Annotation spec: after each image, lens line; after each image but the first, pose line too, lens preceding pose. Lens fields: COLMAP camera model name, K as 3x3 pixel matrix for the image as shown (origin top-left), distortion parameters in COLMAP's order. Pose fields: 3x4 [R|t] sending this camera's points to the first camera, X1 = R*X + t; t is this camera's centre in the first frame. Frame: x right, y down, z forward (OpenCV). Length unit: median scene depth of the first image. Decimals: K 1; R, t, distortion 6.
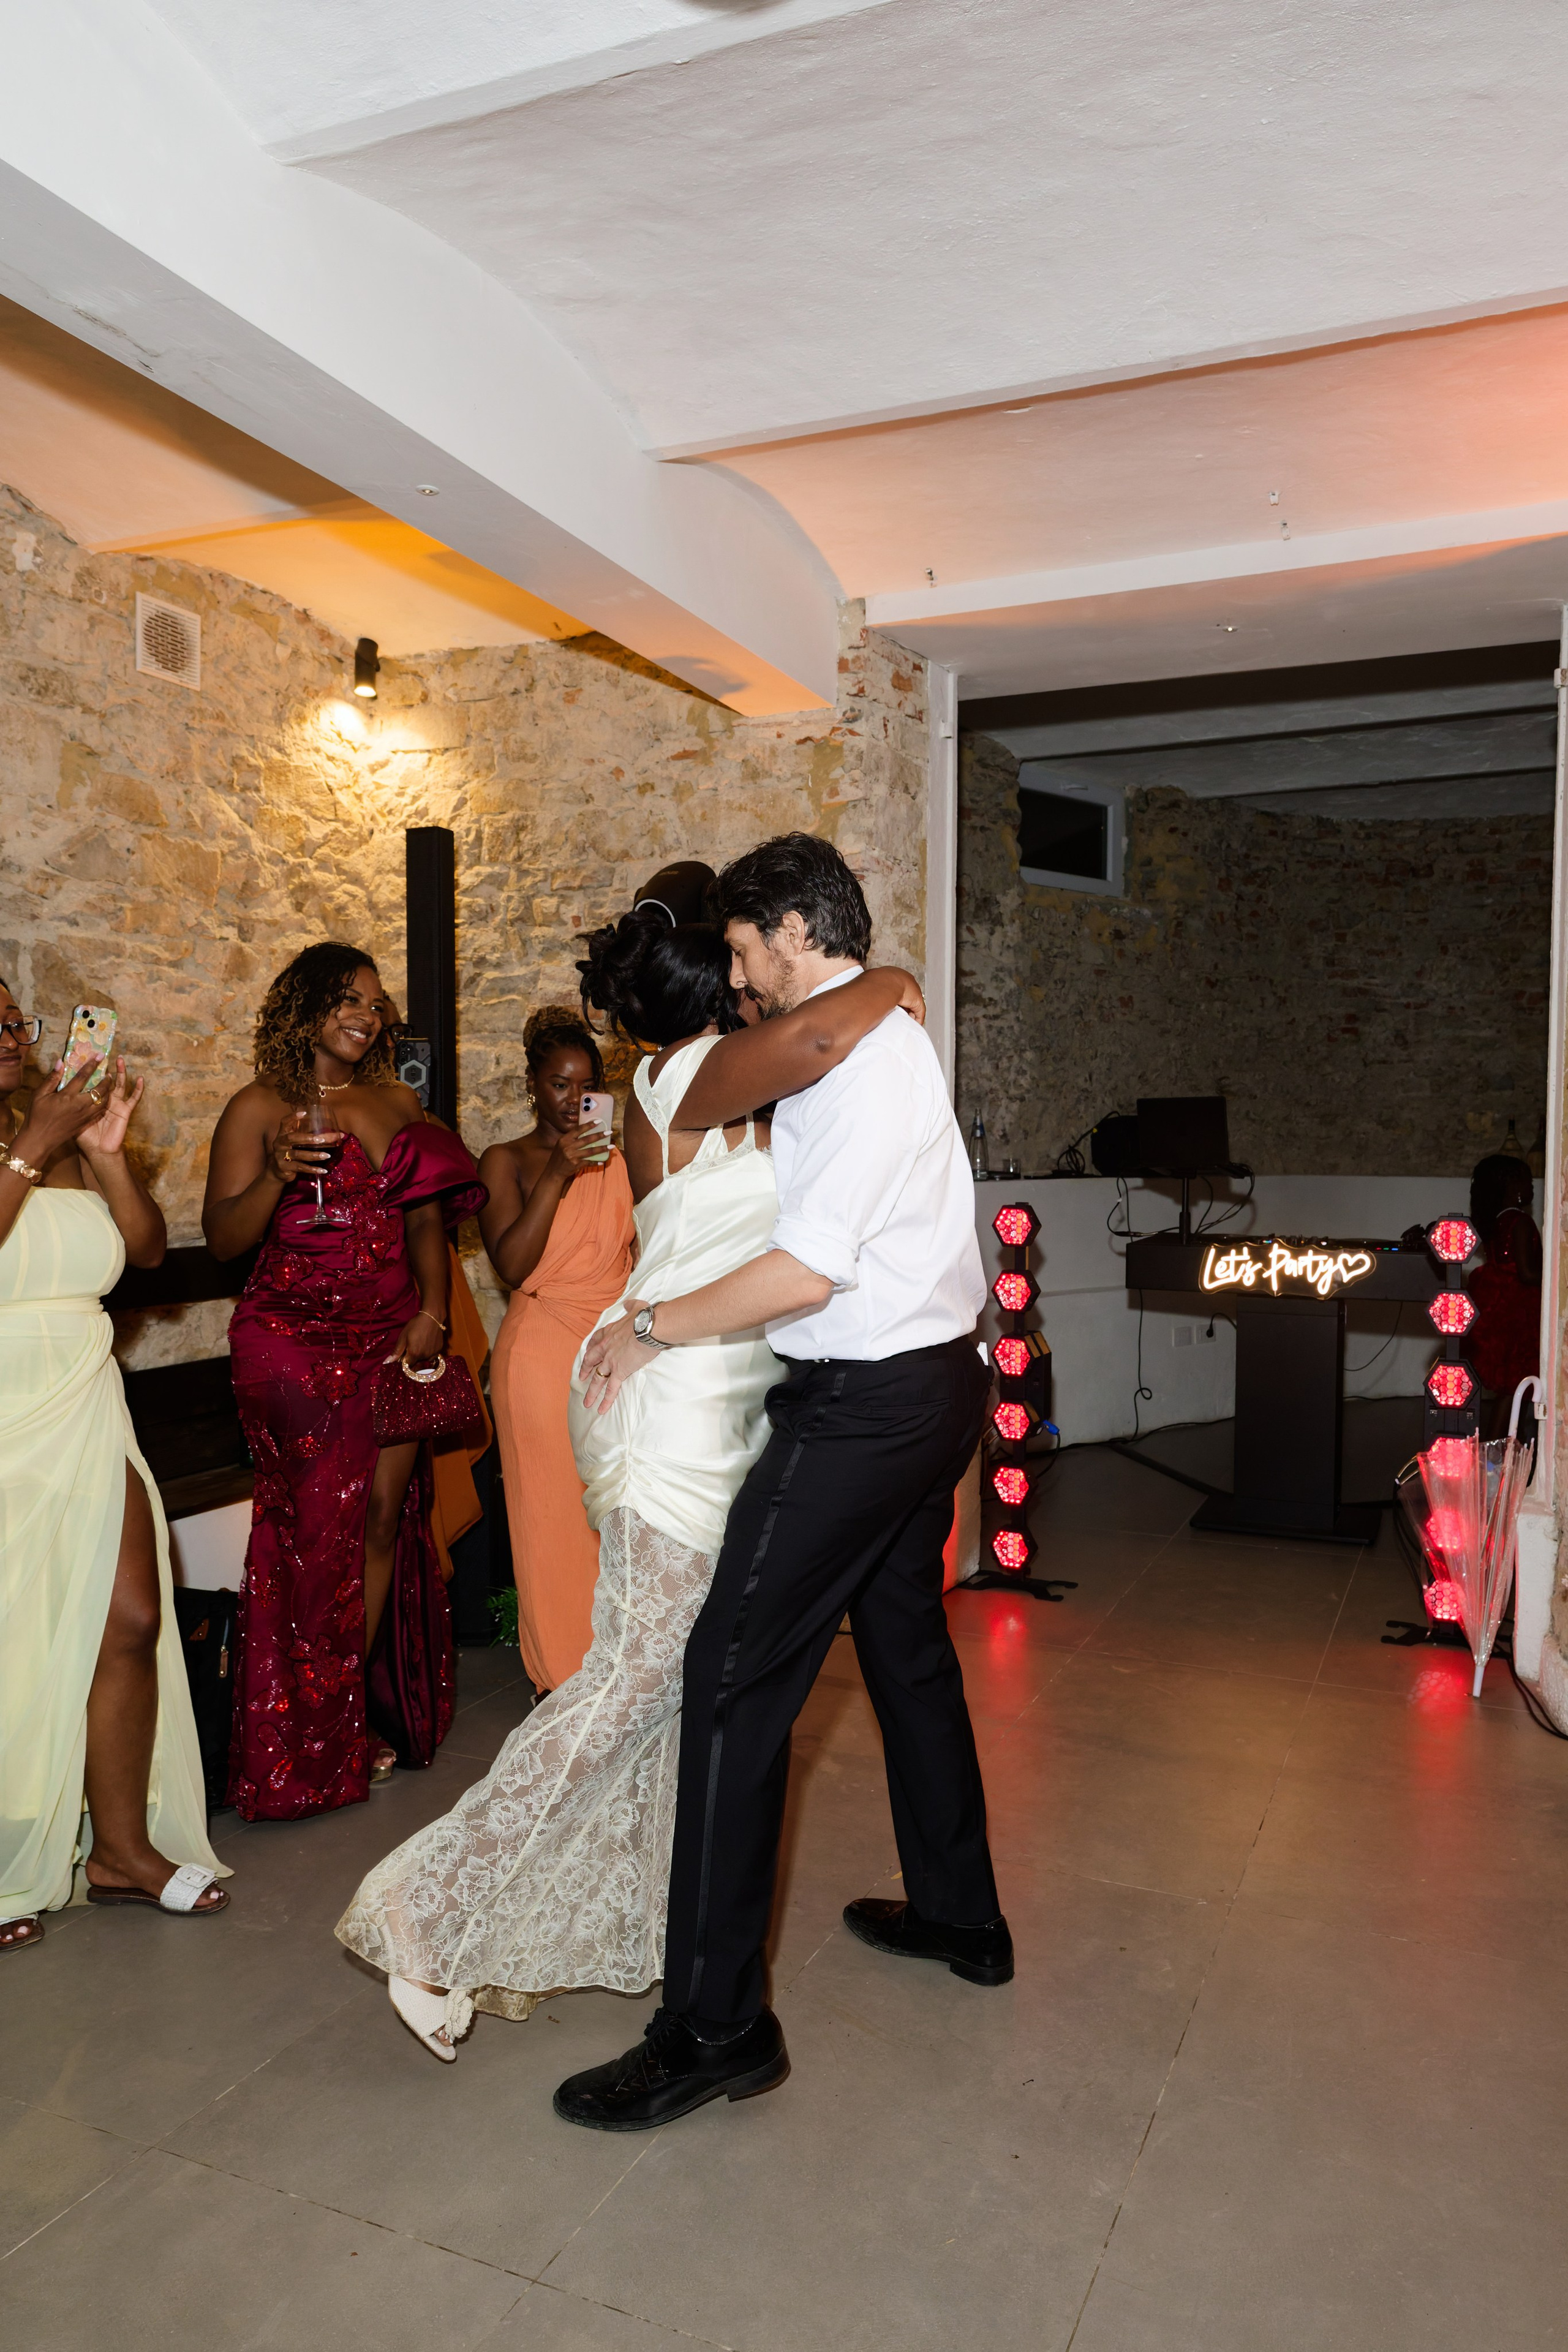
lens RADIAL K [[1526.8, 0, 879.5], [0, 1526.8, 1190.3], [0, 0, 1]] dist [0.001432, 0.006013]
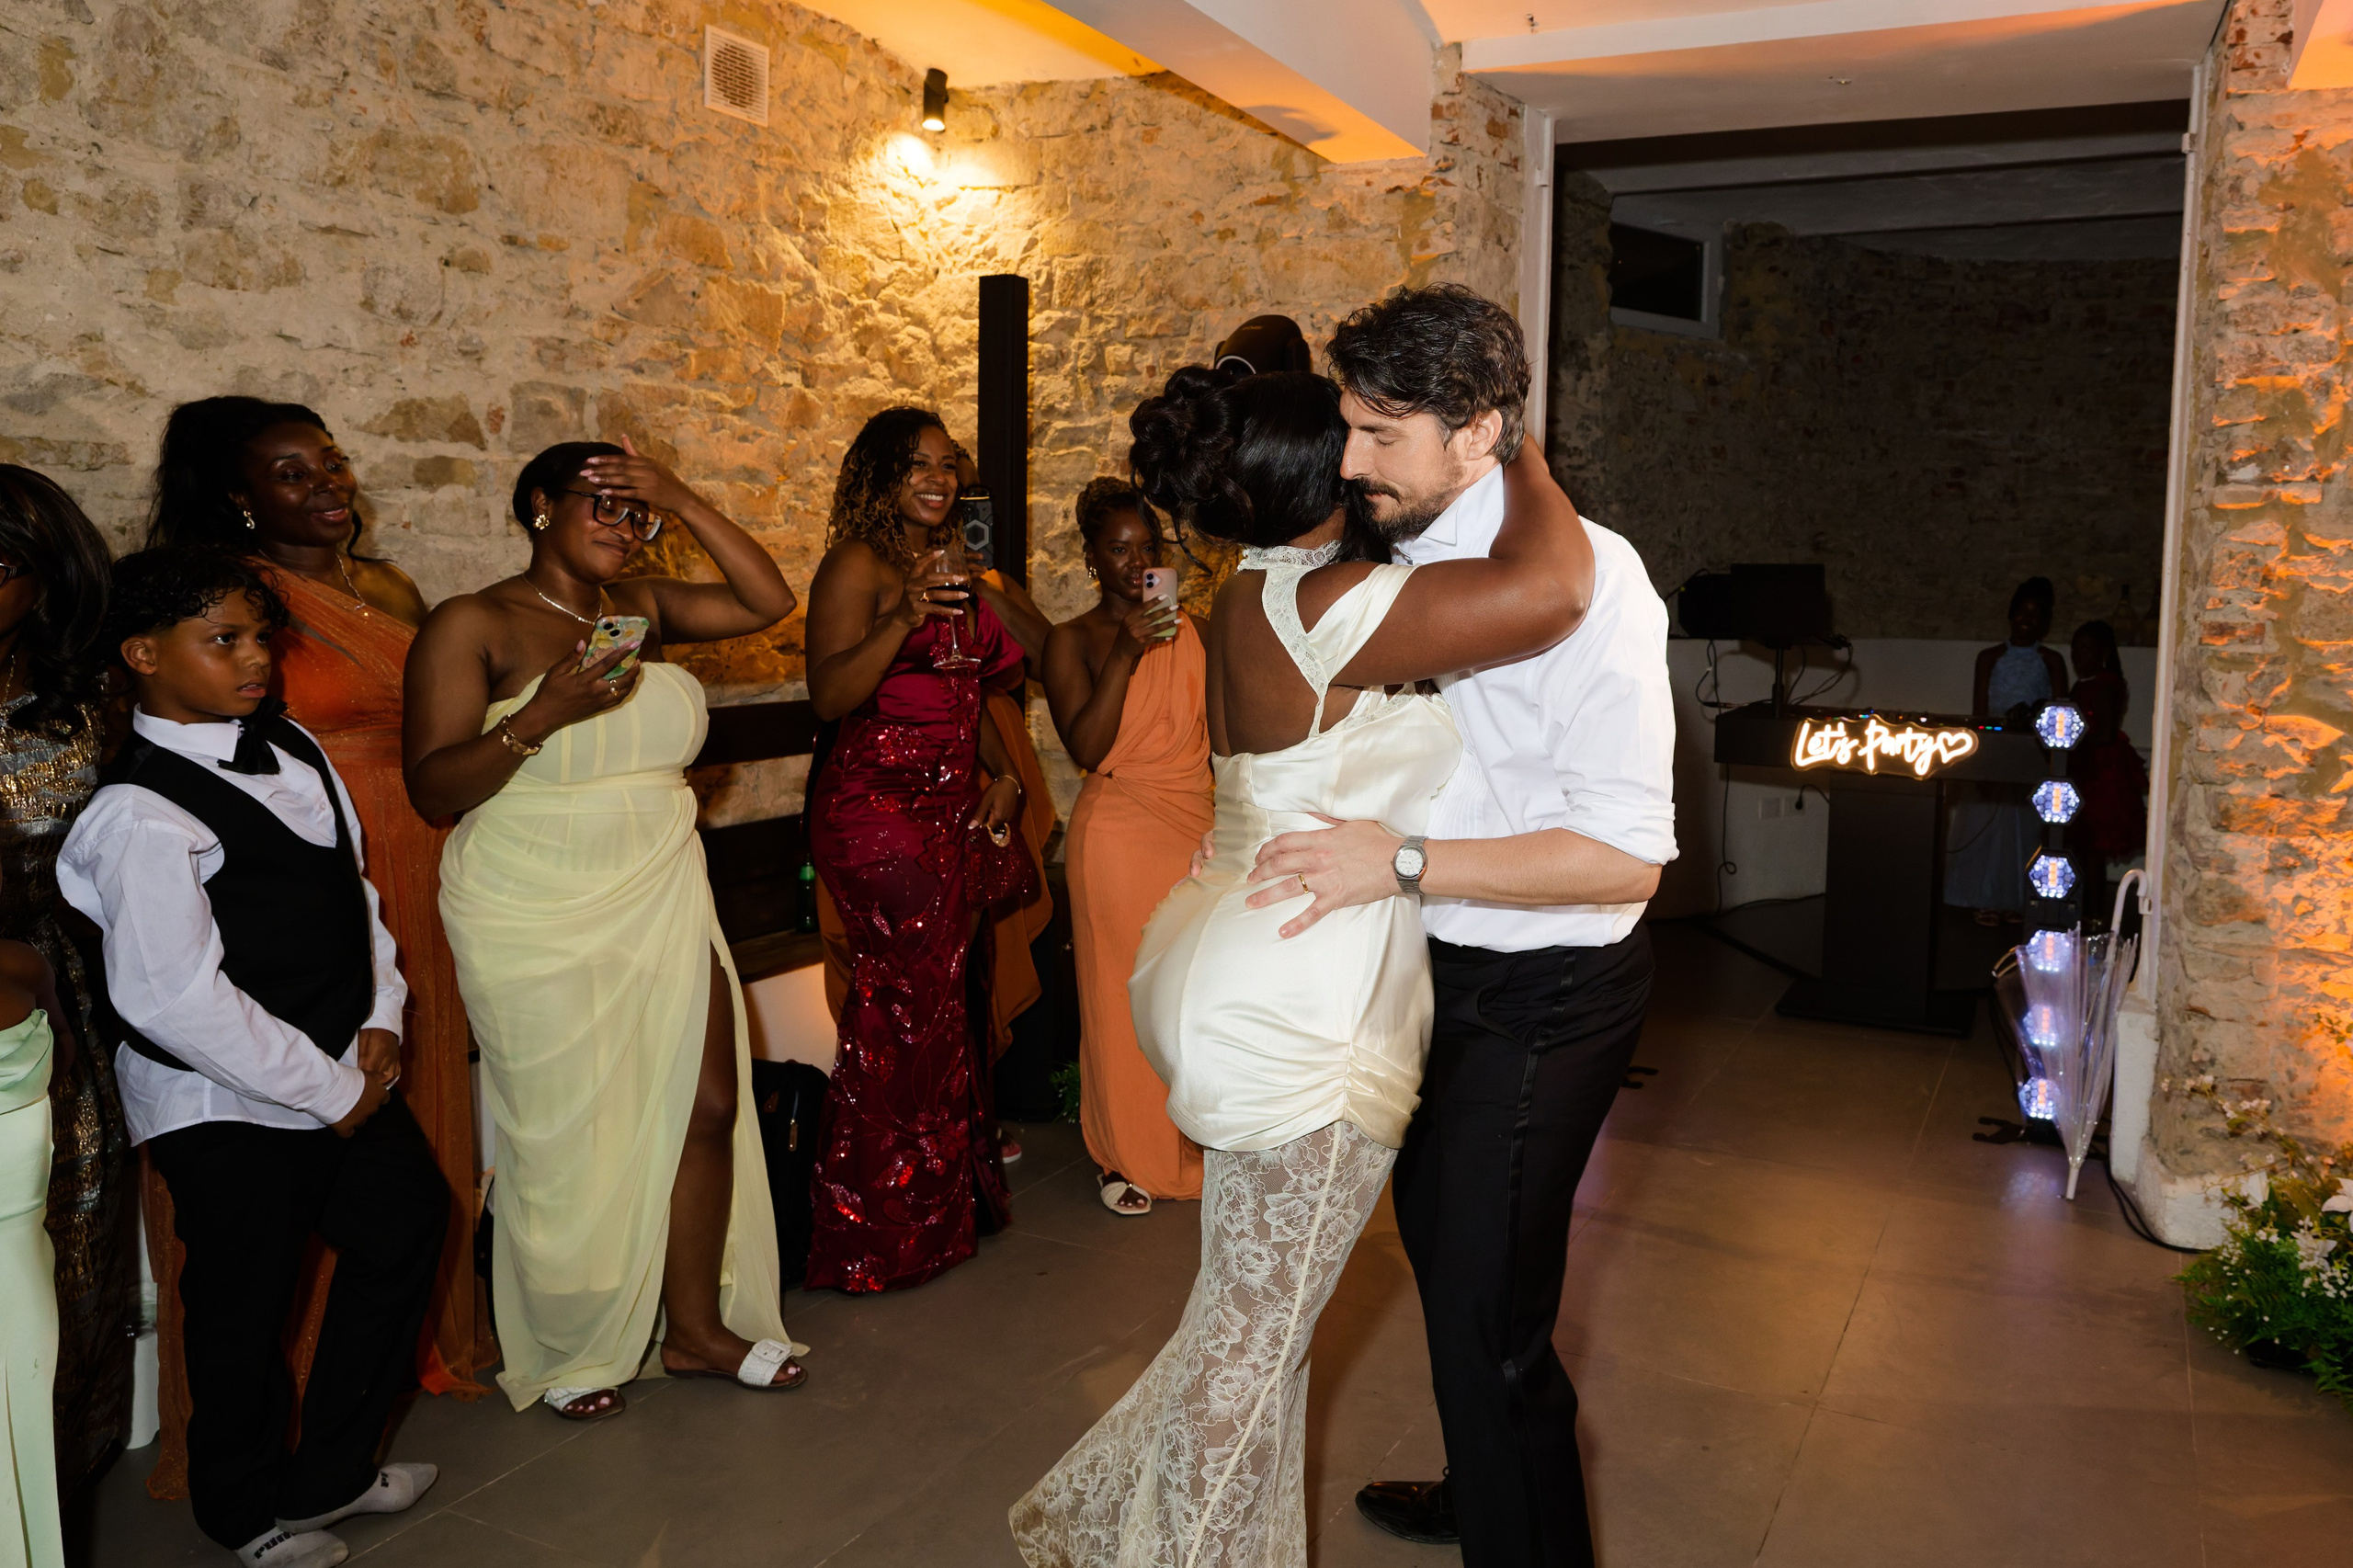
lens RADIAL K [[1654.5, 0, 1420.6], [0, 1654.5, 660.0], [0, 0, 1]] dist [-0.001672, 0.008982]
pose [[0.999732, 0.021006, -0.009716, -0.015509], [-0.020803, 0.999573, 0.020504, -0.019930], [0.010143, -0.020296, 0.999743, -0.039883]]
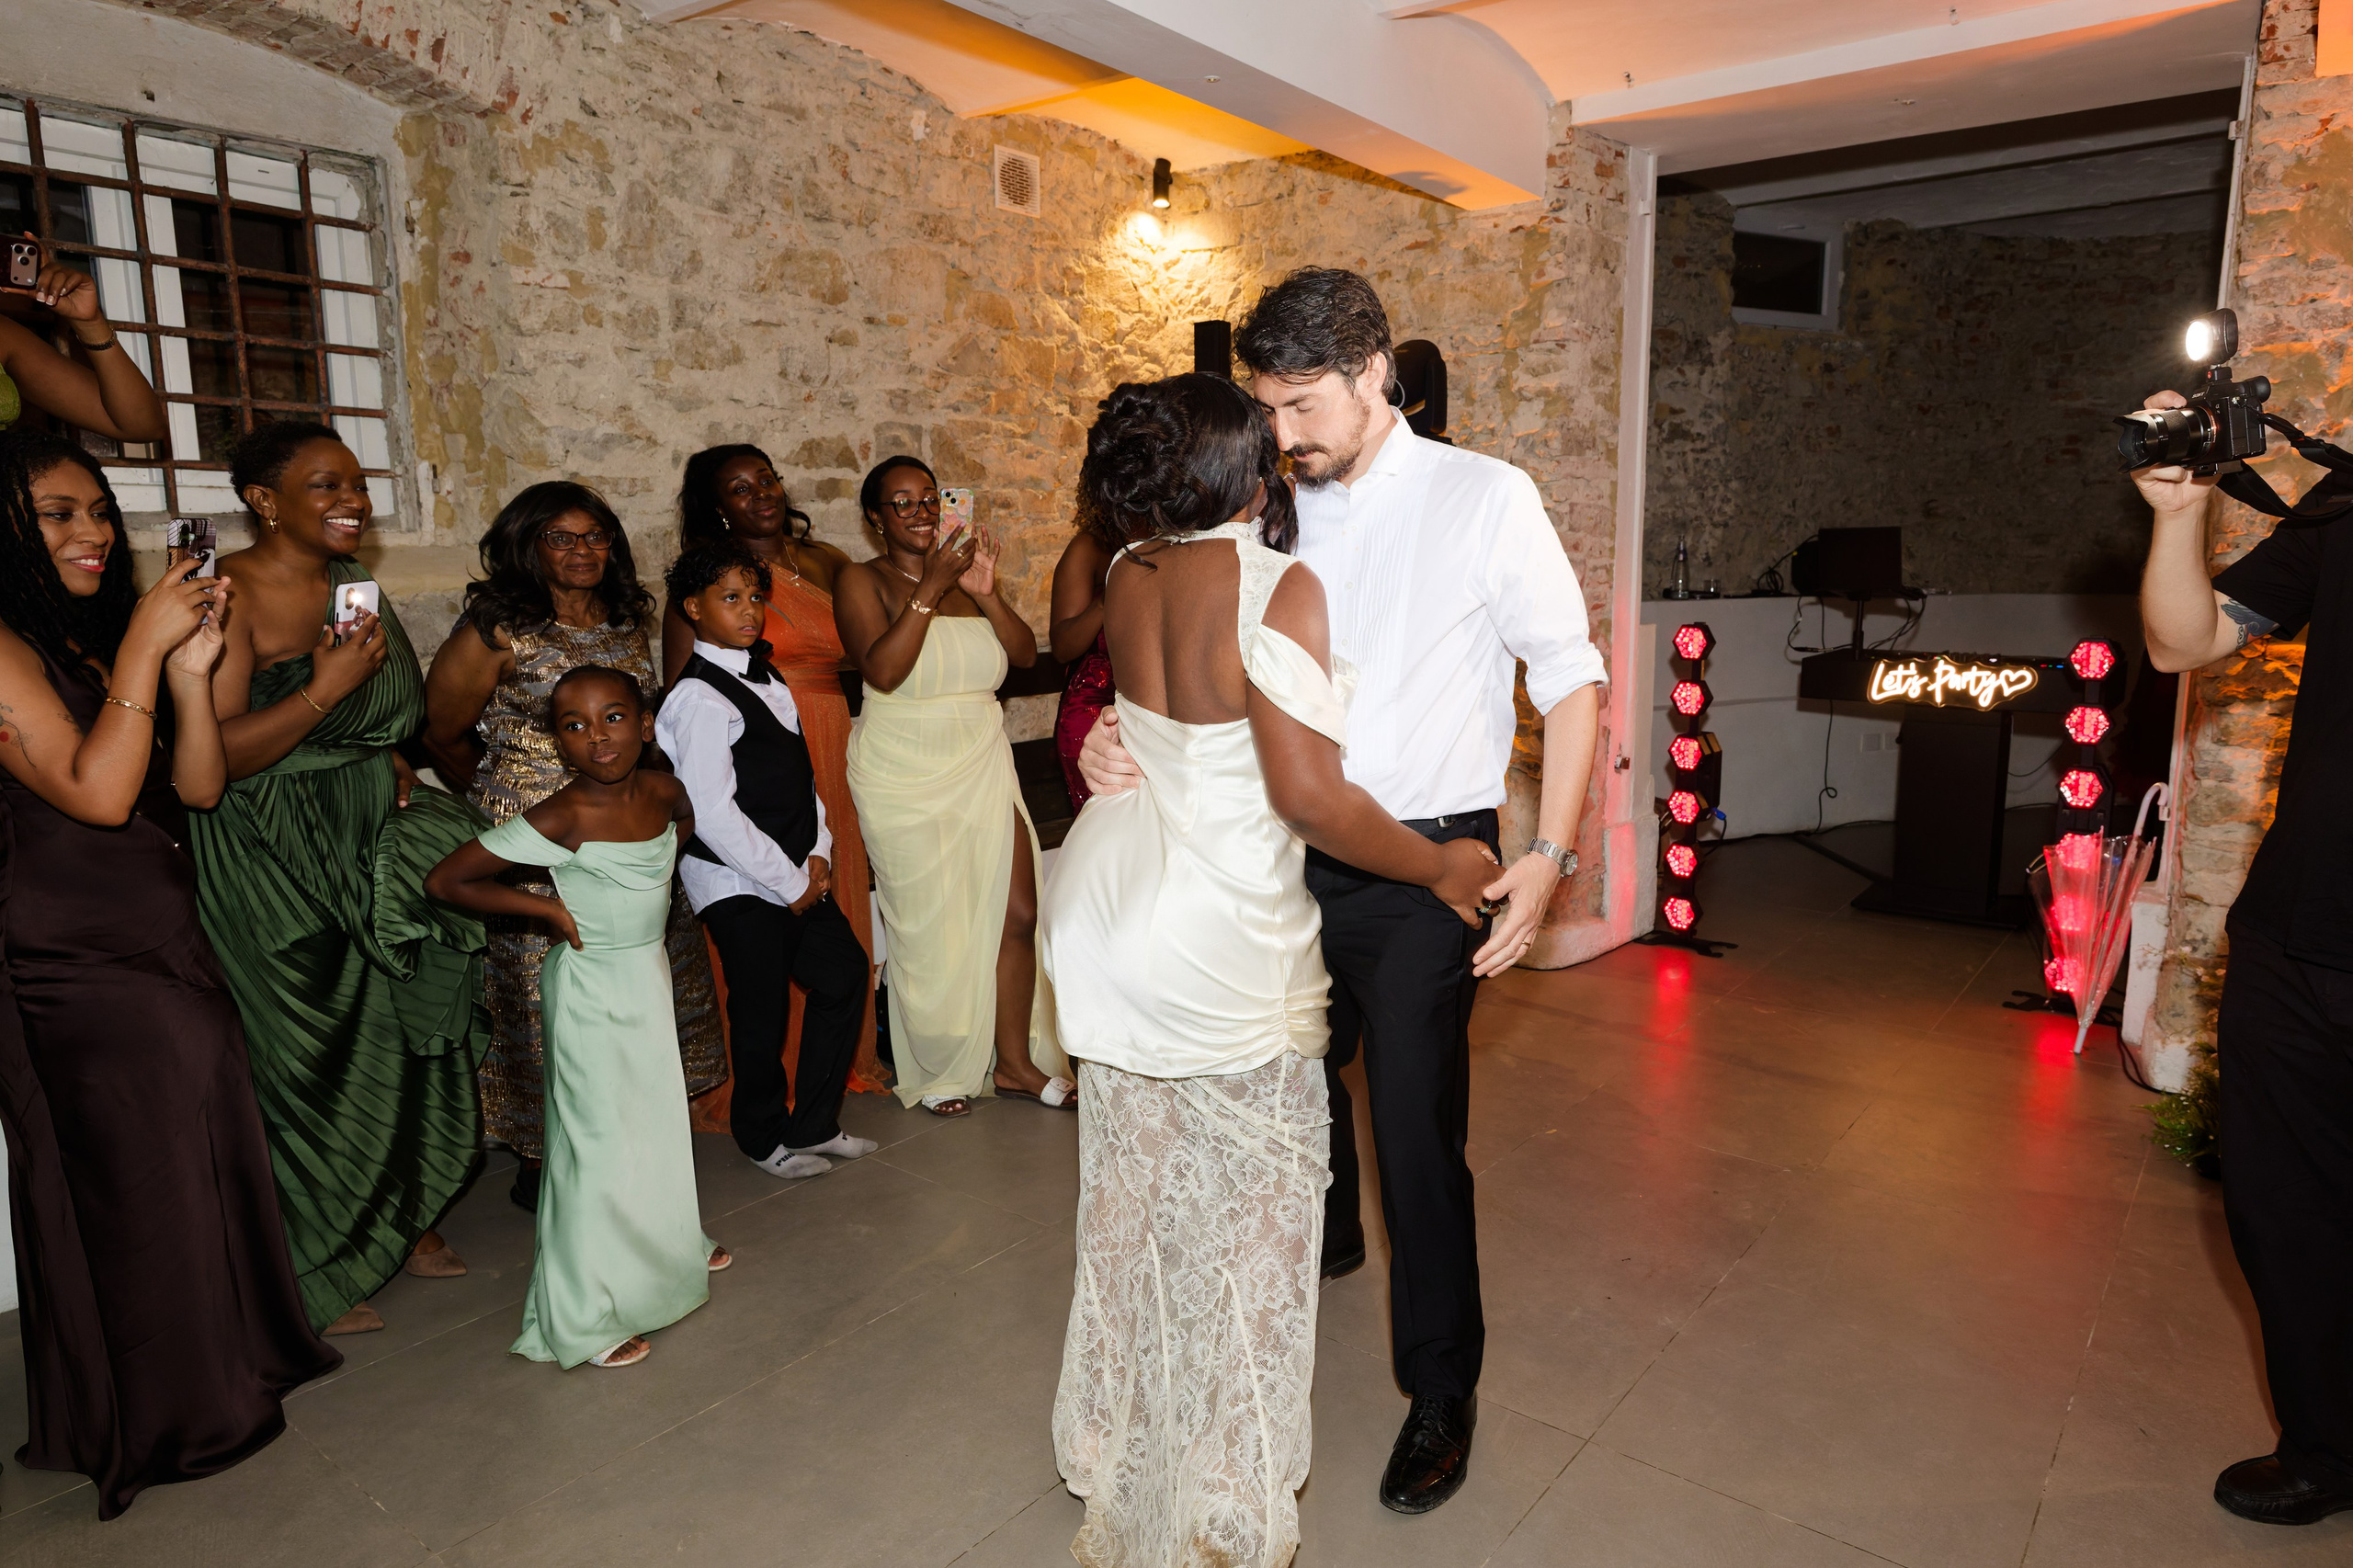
lens RADIAL K [[1430.6, 0, 1267.5], [0, 1430.6, 765.6], [0, 0, 1]] dist [0.005315, 0.004981]
pose [[0.970084, 0.030420, -0.240858, 0.040403], [-0.002292, 0.993222, 0.116210, -0.010047], [0.242760, -0.112181, 0.963578, -0.149899]]
